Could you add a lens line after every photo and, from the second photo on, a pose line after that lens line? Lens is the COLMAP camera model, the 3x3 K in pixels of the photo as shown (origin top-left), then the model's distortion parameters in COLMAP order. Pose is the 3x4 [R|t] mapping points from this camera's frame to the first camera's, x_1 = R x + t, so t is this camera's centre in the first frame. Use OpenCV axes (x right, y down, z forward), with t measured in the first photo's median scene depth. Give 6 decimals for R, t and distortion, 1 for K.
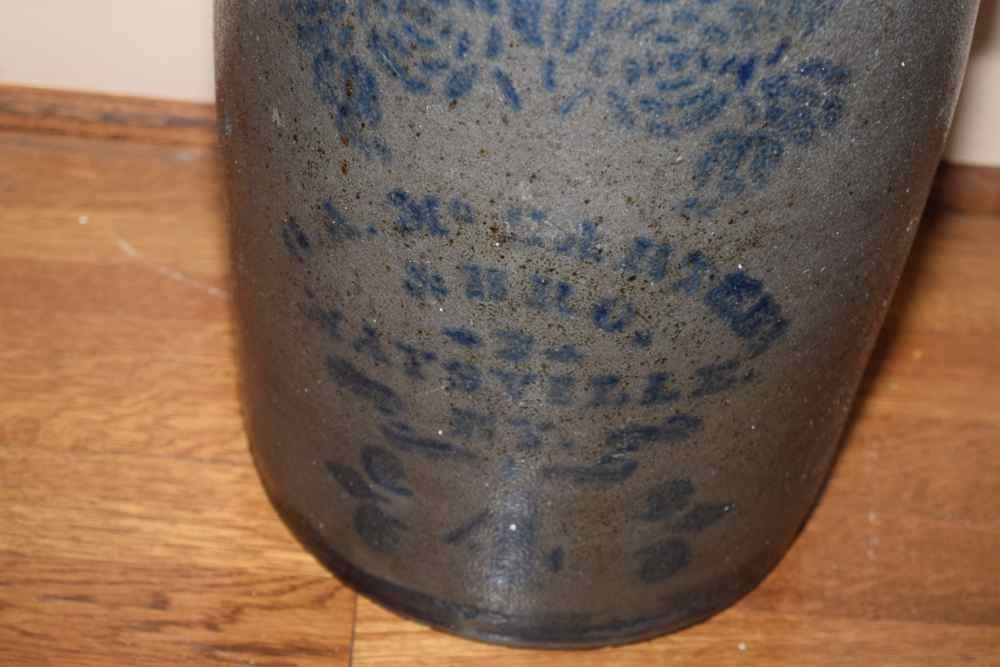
lens RADIAL K [[2218.6, 0, 500.1], [0, 2218.6, 325.7], [0, 0, 1]] dist [0.092070, 0.000000]
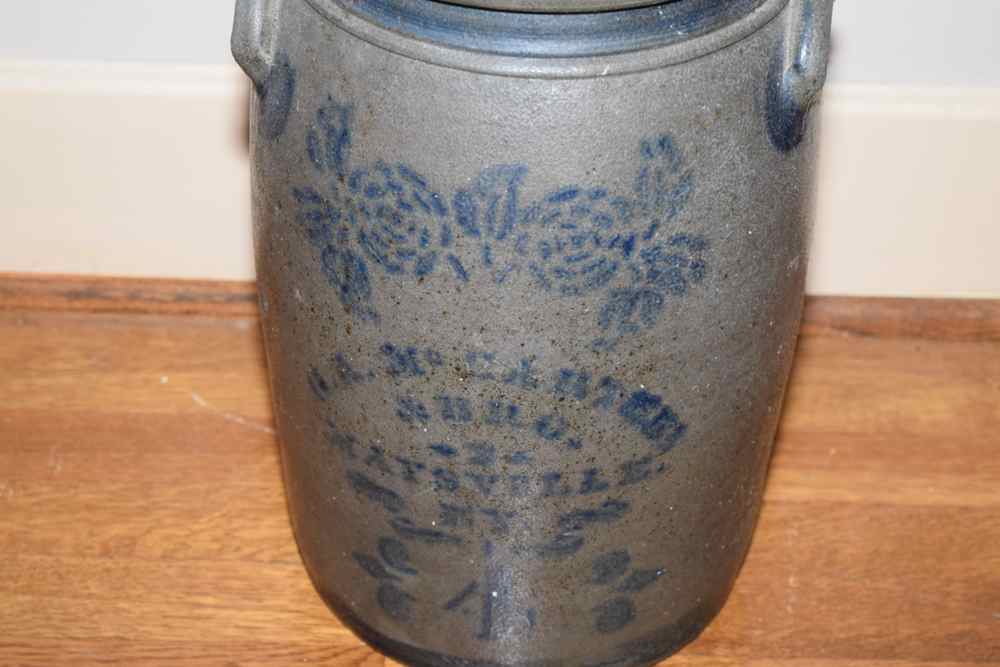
lens RADIAL K [[2218.6, 0, 497.2], [0, 2218.6, 333.8], [0, 0, 1]] dist [0.092070, 0.000000]
pose [[0.997681, -0.054652, -0.040557, 0.073288], [0.052062, 0.996693, -0.062386, 0.020434], [0.043833, 0.060130, 0.997228, -0.342404]]
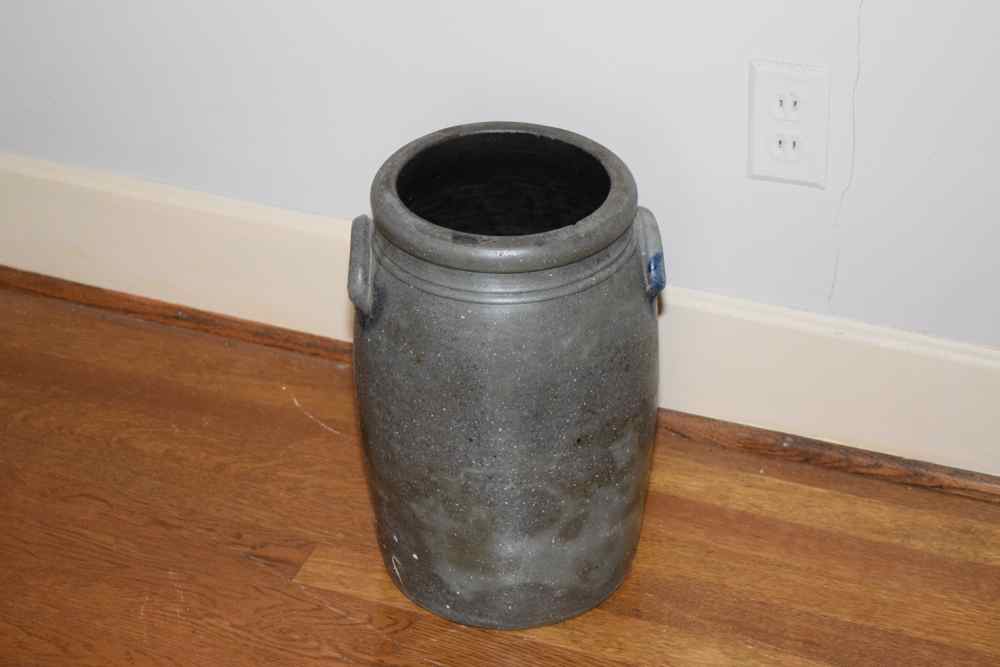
lens RADIAL K [[2218.6, 0, 499.2], [0, 2218.6, 333.2], [0, 0, 1]] dist [0.092070, 0.000000]
pose [[0.933323, 0.108956, -0.342106, 1.066753], [-0.148591, 0.984629, -0.091793, 0.097839], [0.326846, 0.136506, 0.935167, -1.416276]]
